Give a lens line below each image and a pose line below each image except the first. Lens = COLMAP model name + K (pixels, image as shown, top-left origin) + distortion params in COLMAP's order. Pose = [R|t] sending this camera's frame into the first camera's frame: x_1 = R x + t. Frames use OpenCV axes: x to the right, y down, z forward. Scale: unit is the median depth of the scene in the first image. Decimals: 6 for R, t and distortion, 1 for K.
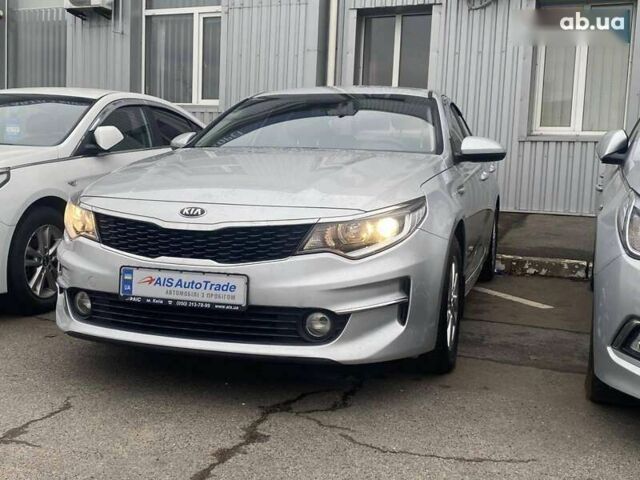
lens RADIAL K [[751.8, 0, 308.3], [0, 751.8, 239.5], [0, 0, 1]] dist [0.015907, -0.028846]
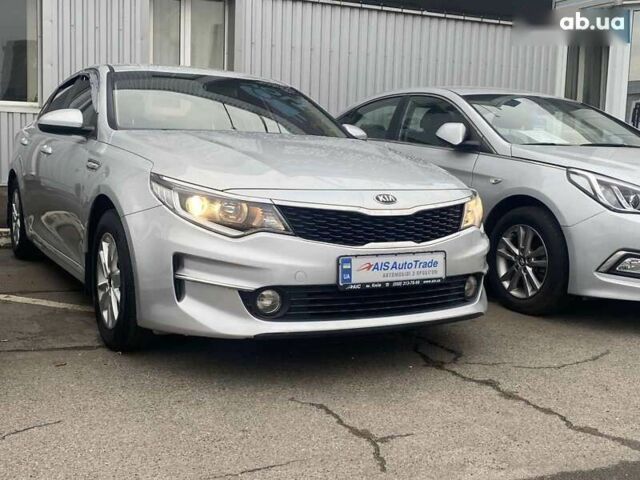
lens RADIAL K [[751.8, 0, 308.3], [0, 751.8, 239.5], [0, 0, 1]] dist [0.015907, -0.028846]
pose [[0.686613, -0.090077, 0.721421, -1.006421], [0.061055, 0.995934, 0.066244, -0.056584], [-0.724455, -0.001438, 0.689321, 0.340451]]
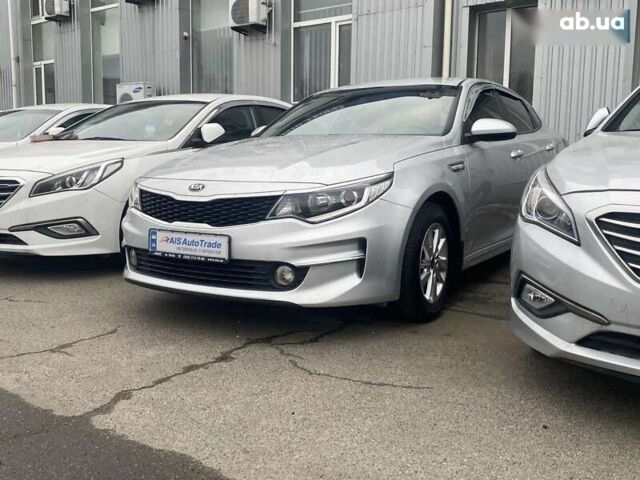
lens RADIAL K [[668.4, 0, 306.8], [0, 668.4, 239.6], [0, 0, 1]] dist [0.017187, 0.001288]
pose [[0.962016, 0.005009, -0.272946, 0.345150], [0.003046, 0.999572, 0.029079, 0.020662], [0.272975, -0.028806, 0.961590, -0.064784]]
